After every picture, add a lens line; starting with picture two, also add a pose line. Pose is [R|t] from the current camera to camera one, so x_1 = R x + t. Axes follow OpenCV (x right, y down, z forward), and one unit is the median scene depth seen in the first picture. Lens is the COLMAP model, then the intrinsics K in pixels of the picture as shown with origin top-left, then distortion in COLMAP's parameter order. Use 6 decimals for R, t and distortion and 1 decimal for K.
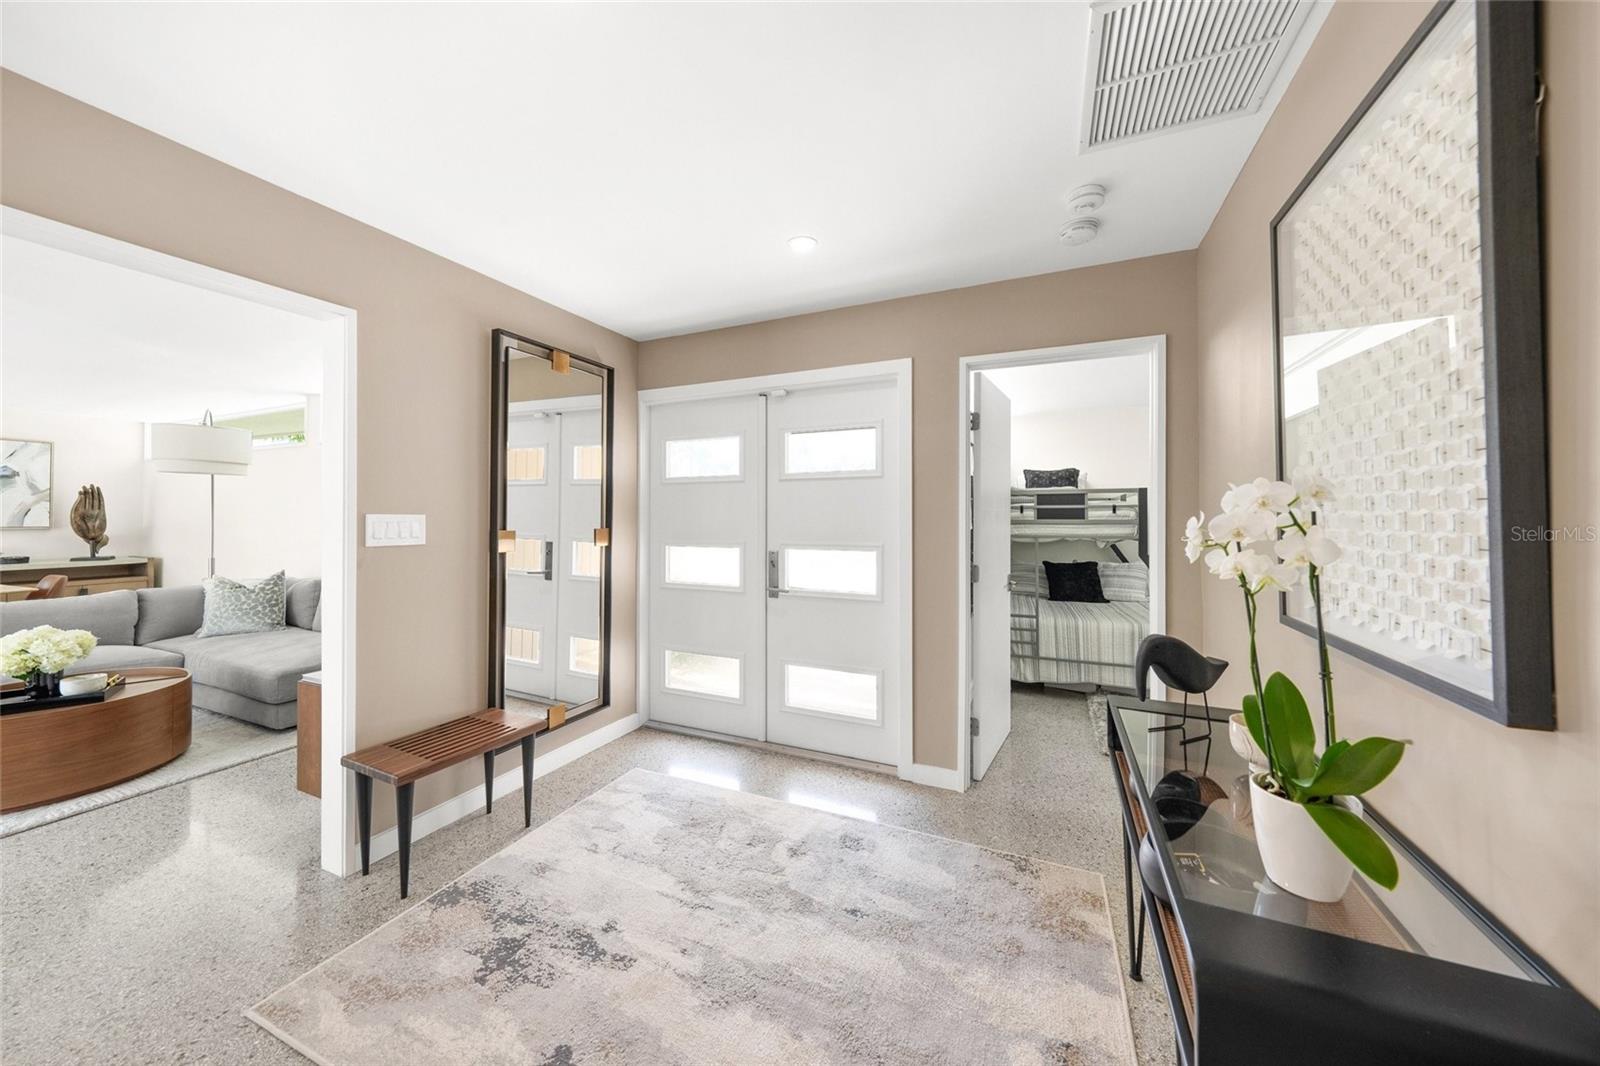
lens RADIAL K [[551.9, 0, 799.7], [0, 551.9, 508.8], [0, 0, 1]] dist [0.001364, -0.000002]
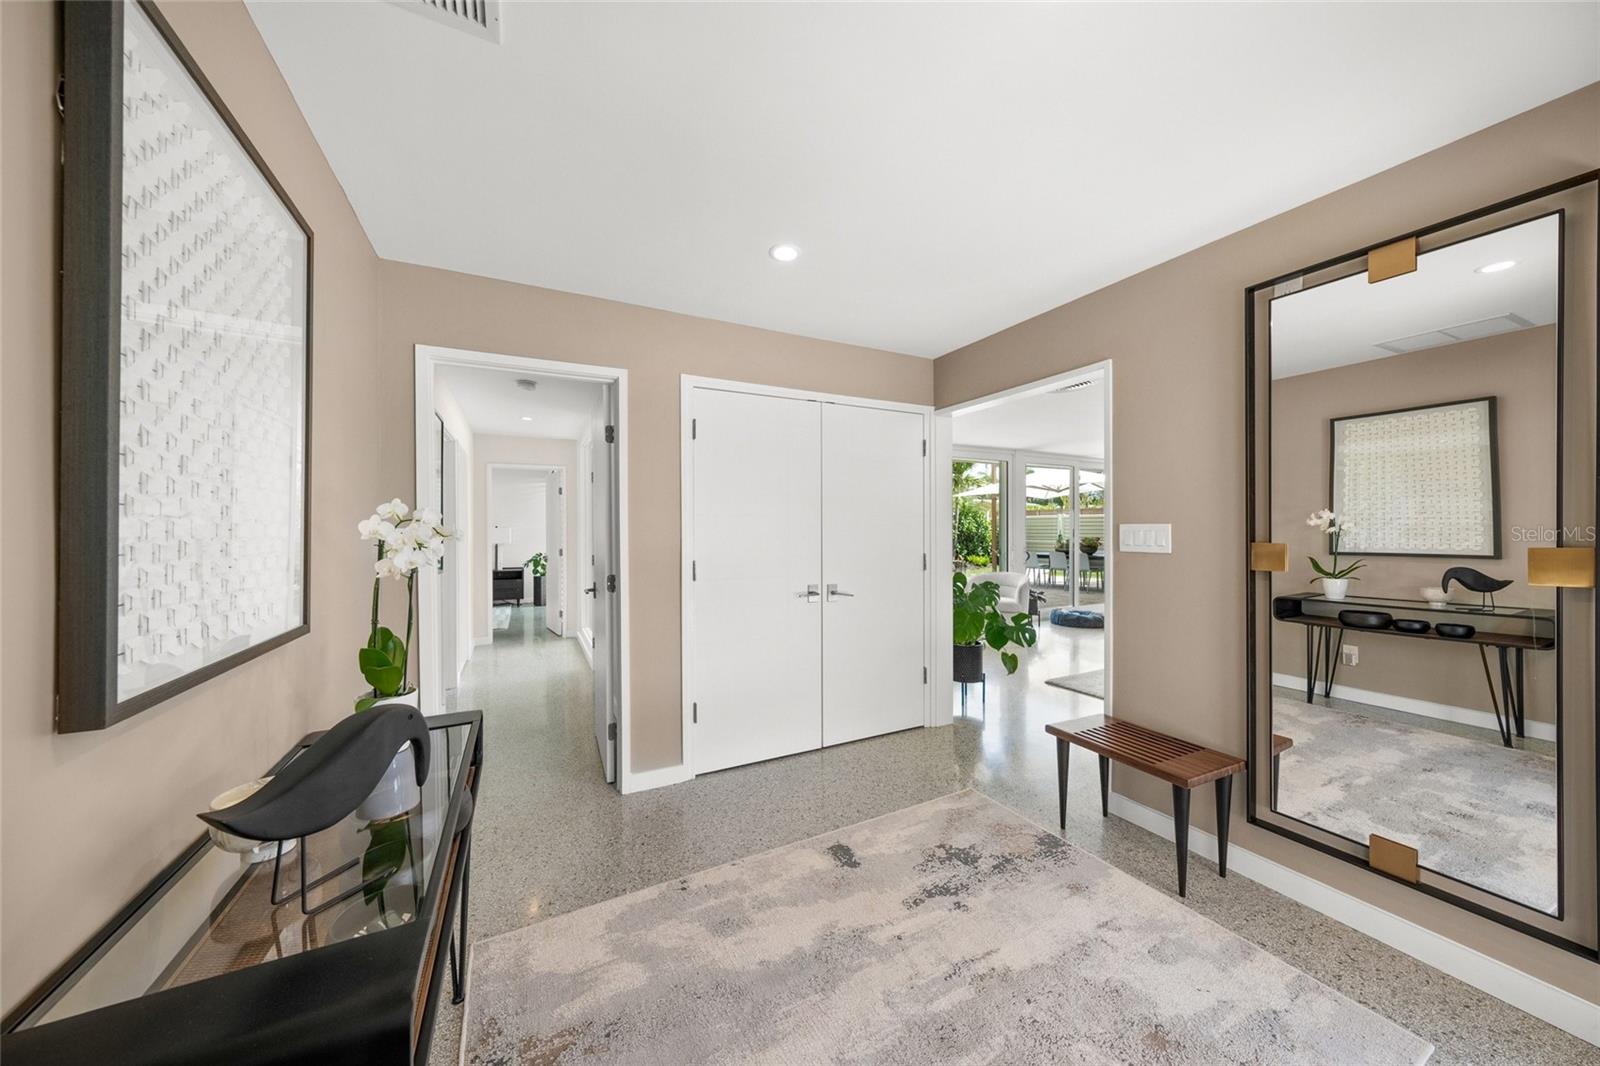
lens RADIAL K [[543.5, 0, 804.1], [0, 543.5, 530.0], [0, 0, 1]] dist [-0.001328, -0.000049]
pose [[-0.620909, 0.000478, -0.783882, 0.664990], [0.013584, 0.999856, -0.010149, 0.029431], [0.783765, -0.016950, -0.620826, 1.410350]]
